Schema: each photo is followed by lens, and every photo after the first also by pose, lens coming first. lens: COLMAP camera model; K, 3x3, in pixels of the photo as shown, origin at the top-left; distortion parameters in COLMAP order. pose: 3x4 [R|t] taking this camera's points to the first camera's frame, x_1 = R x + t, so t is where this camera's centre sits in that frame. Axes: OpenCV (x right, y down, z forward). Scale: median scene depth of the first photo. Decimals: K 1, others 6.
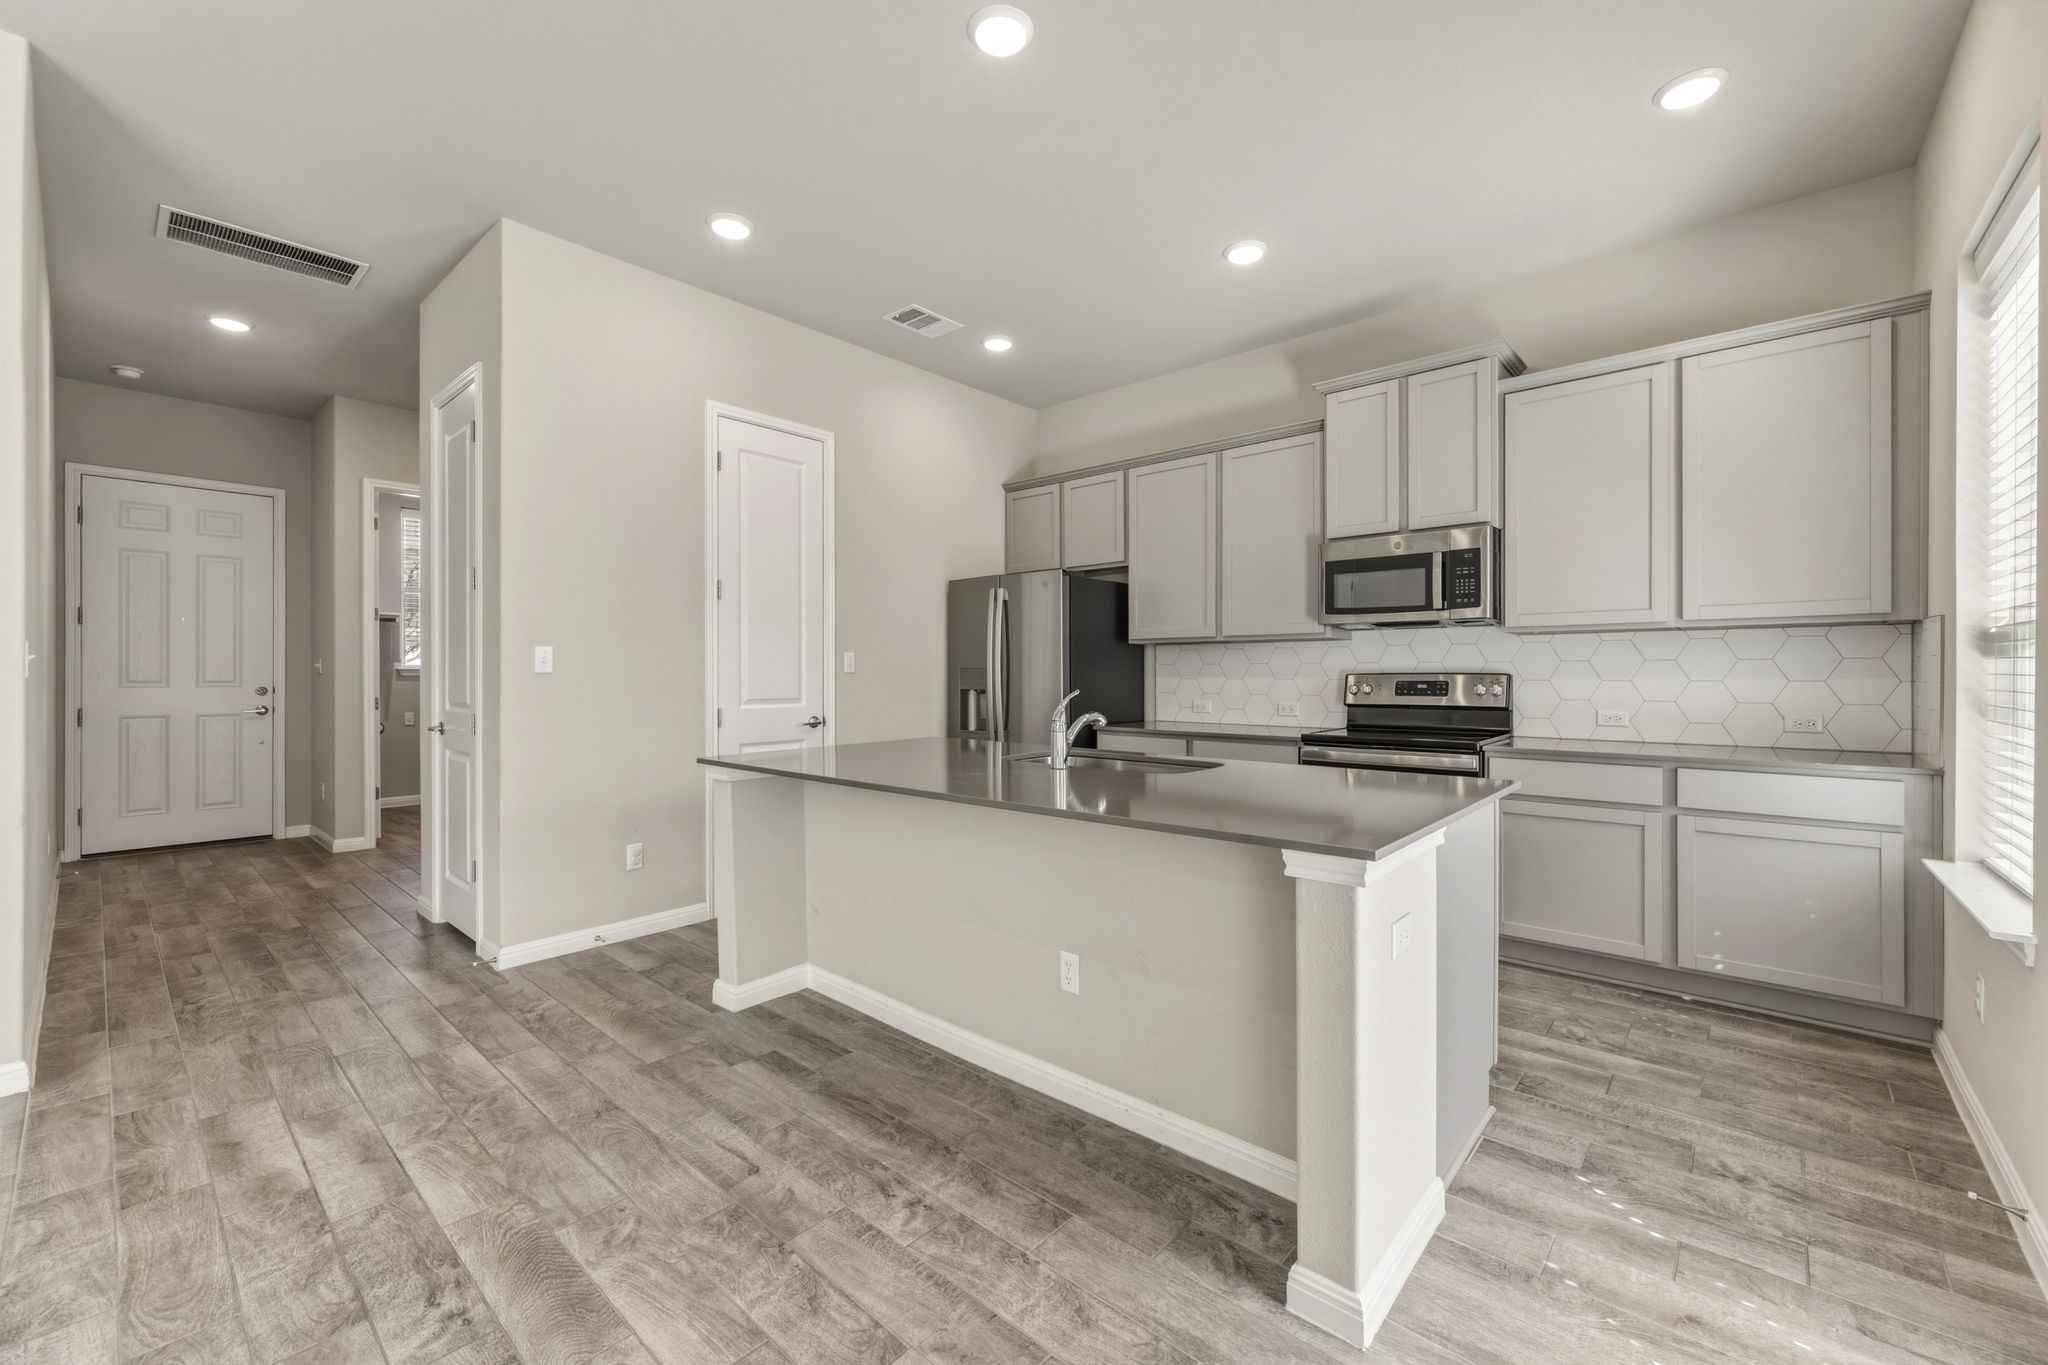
lens RADIAL K [[835.0, 0, 1023.7], [0, 835.0, 659.2], [0, 0, 1]] dist [0.002273, -0.001551]
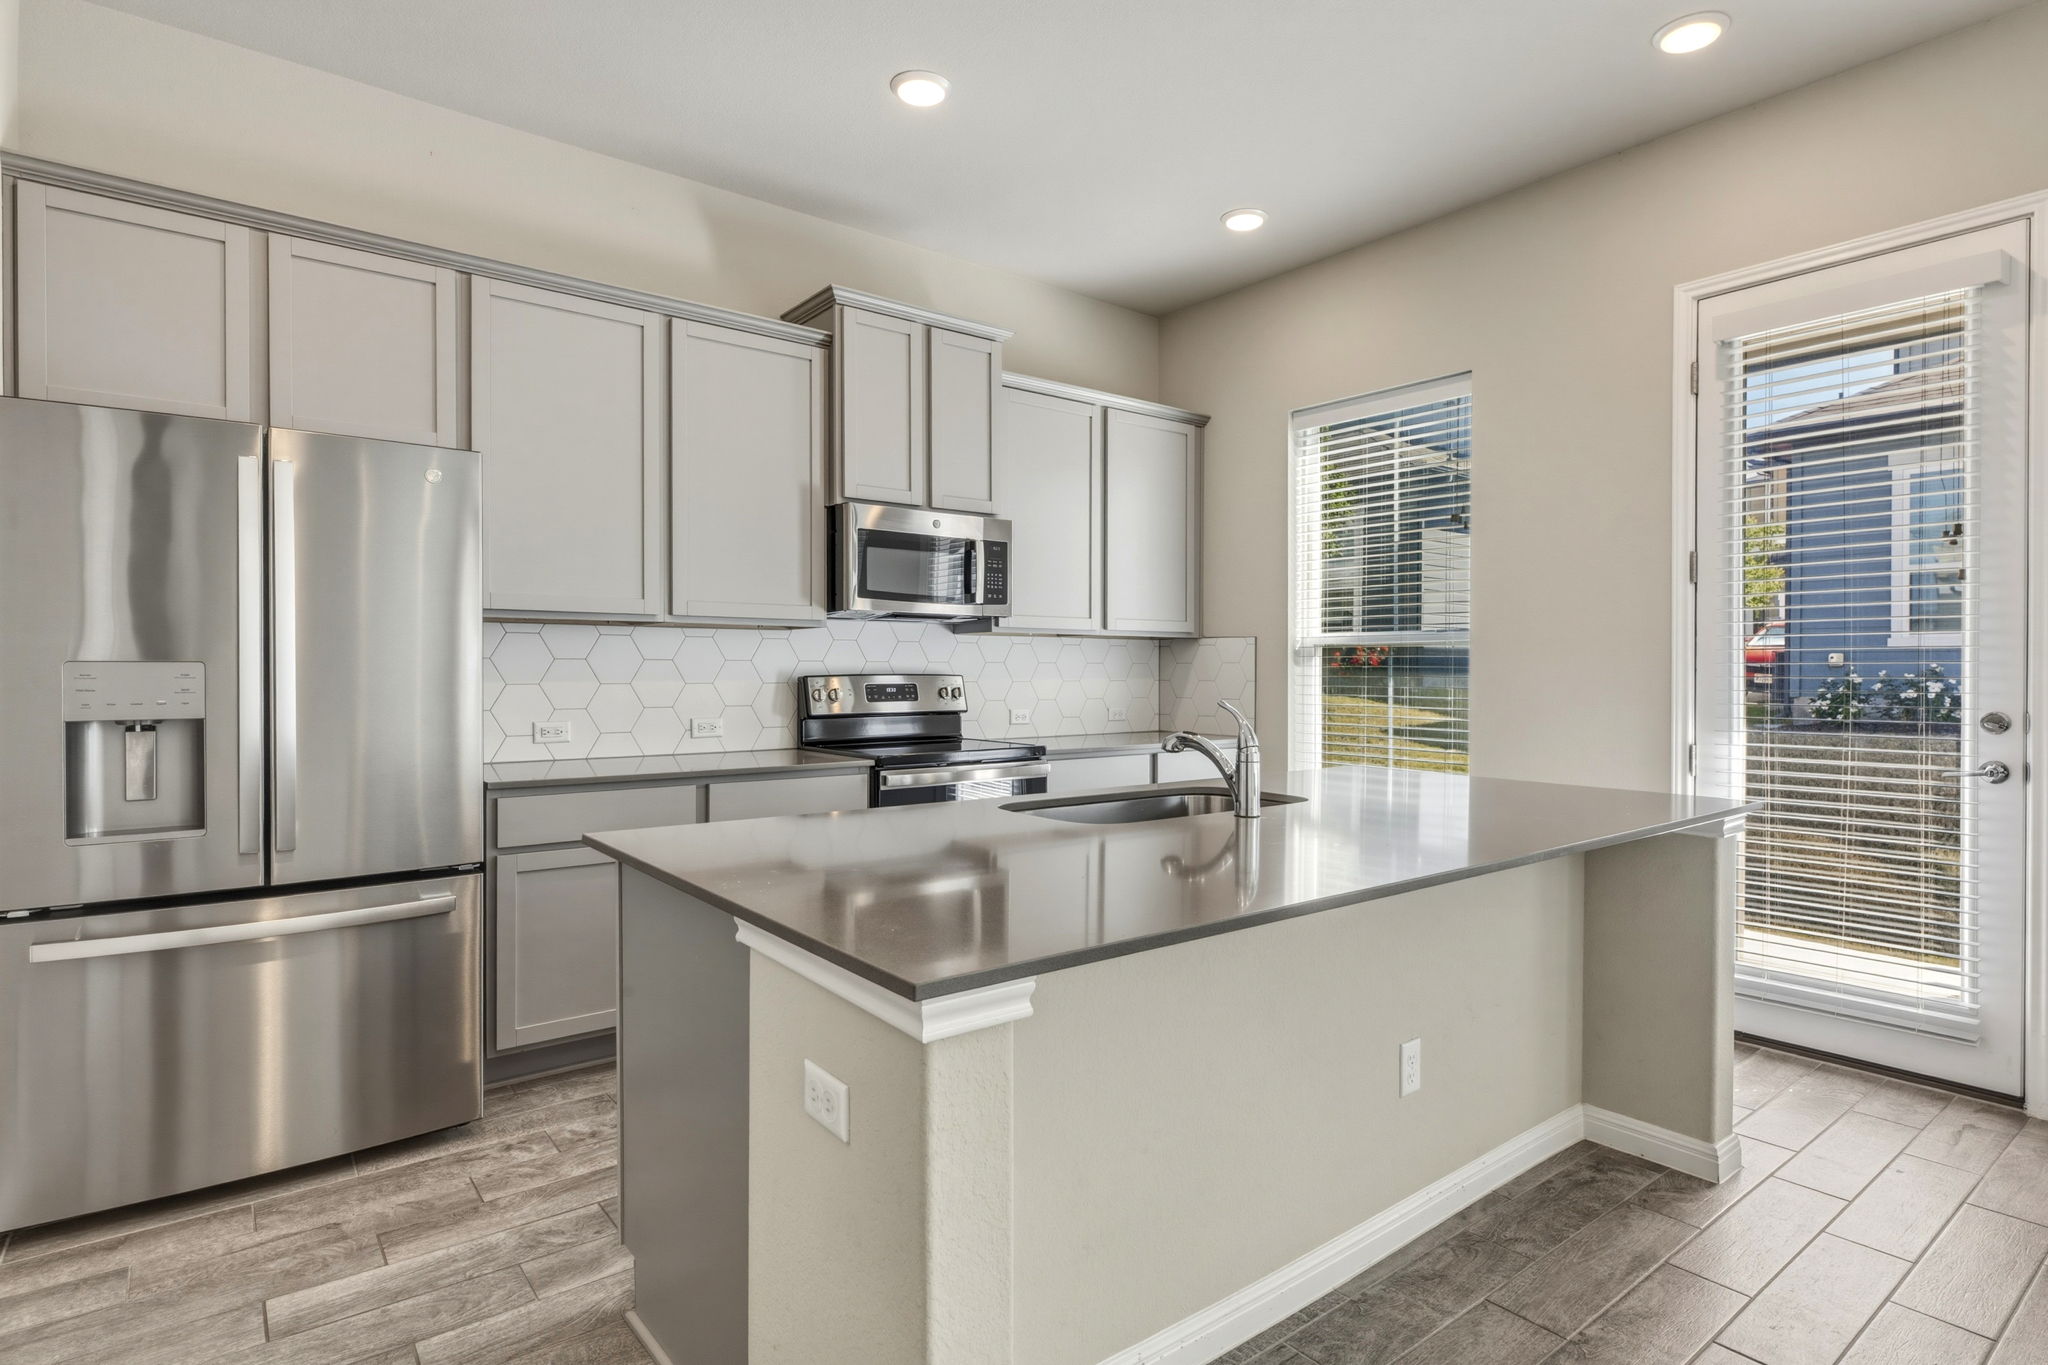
lens RADIAL K [[1053.1, 0, 1009.8], [0, 1053.1, 667.8], [0, 0, 1]] dist [0.005285, -0.000422]
pose [[0.179005, 0.003810, 0.983841, -0.854808], [-0.018727, 0.999825, -0.000464, 0.012931], [-0.983670, -0.018342, 0.179045, 1.056482]]
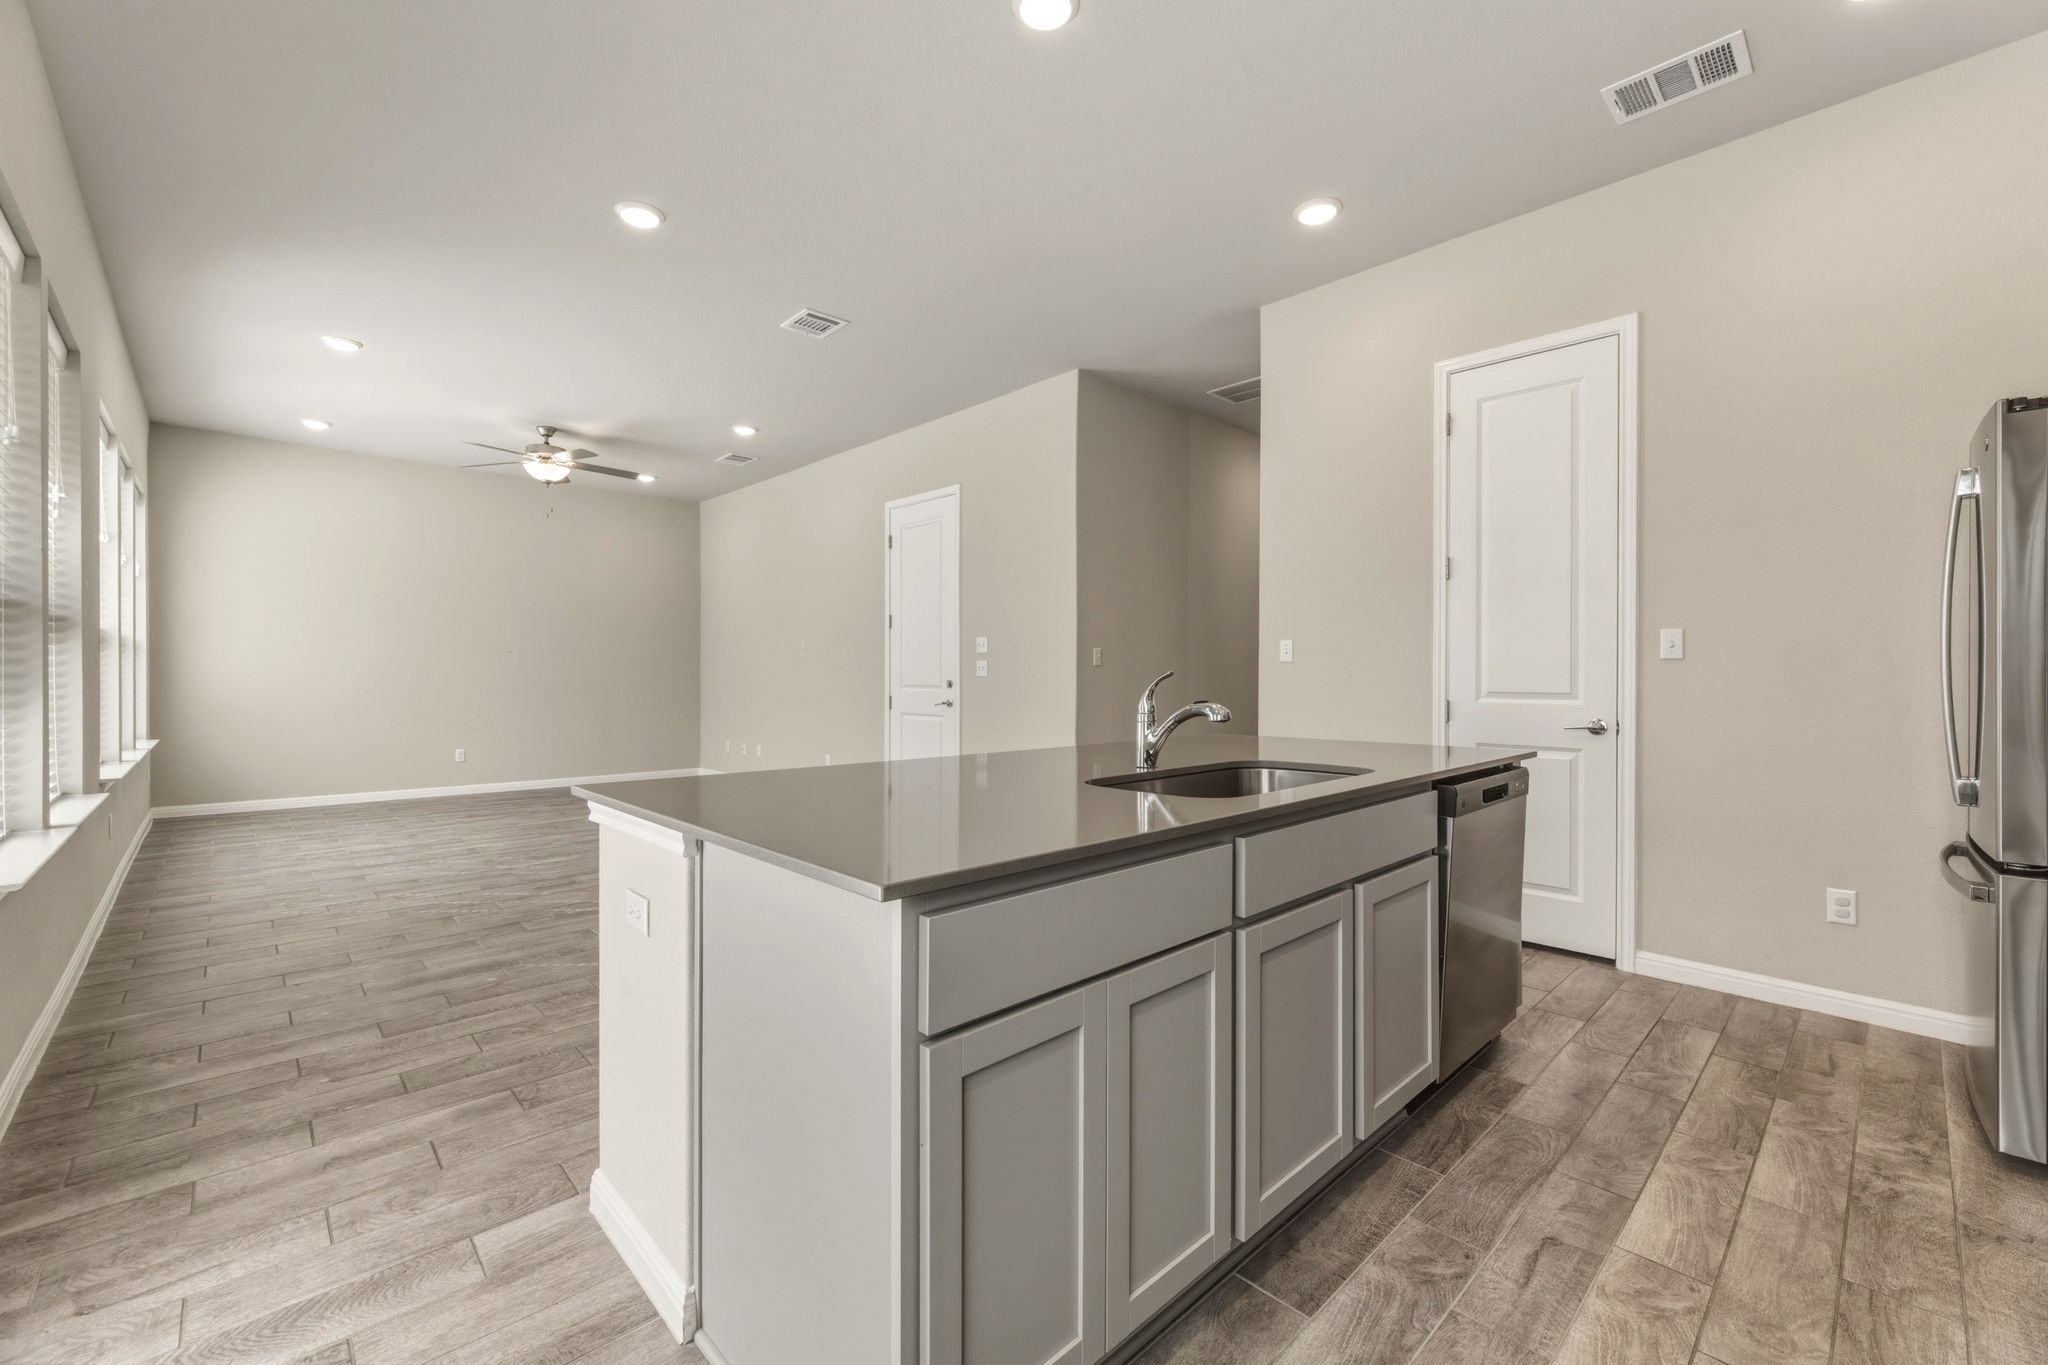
lens RADIAL K [[814.0, 0, 1020.5], [0, 814.0, 669.1], [0, 0, 1]] dist [0.002401, 0.000419]
pose [[-0.076563, -0.007531, -0.997036, 0.854640], [0.011776, 0.999895, -0.008457, 0.043283], [0.996995, -0.012388, -0.076466, 0.958806]]
